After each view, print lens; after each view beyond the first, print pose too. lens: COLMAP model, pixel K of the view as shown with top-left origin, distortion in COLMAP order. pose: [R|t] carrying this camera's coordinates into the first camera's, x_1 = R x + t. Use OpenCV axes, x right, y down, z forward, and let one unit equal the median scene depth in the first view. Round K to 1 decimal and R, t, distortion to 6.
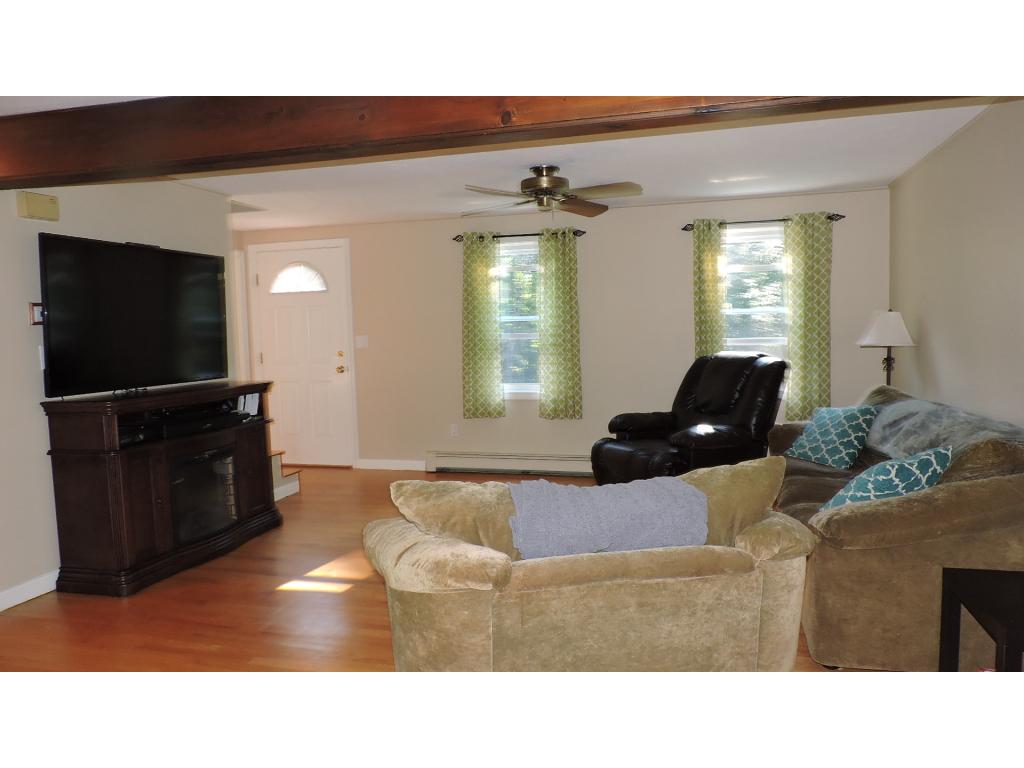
lens RADIAL K [[726.1, 0, 512.0], [0, 726.1, 384.0], [0, 0, 1]] dist [0.000689, 0.000028]
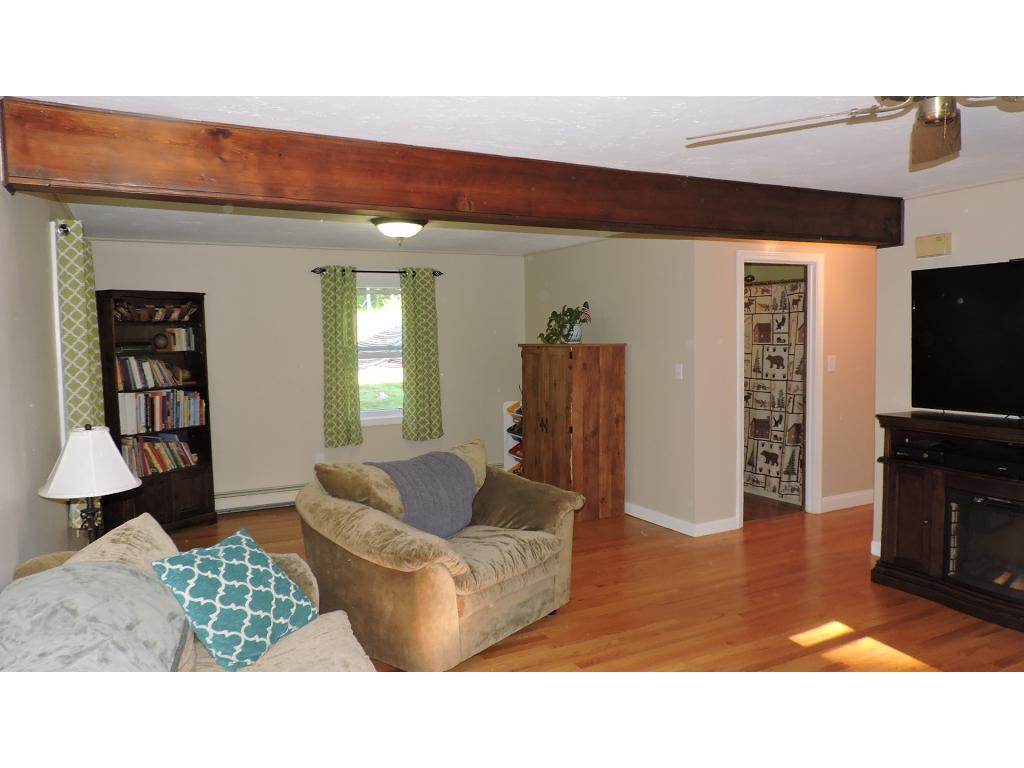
lens RADIAL K [[726.1, 0, 512.0], [0, 726.1, 384.0], [0, 0, 1]] dist [0.000689, 0.000028]
pose [[-0.750113, 0.076851, -0.656829, 0.622076], [-0.013114, 0.991301, 0.130962, -0.160556], [0.661179, 0.106850, -0.742580, 1.377443]]
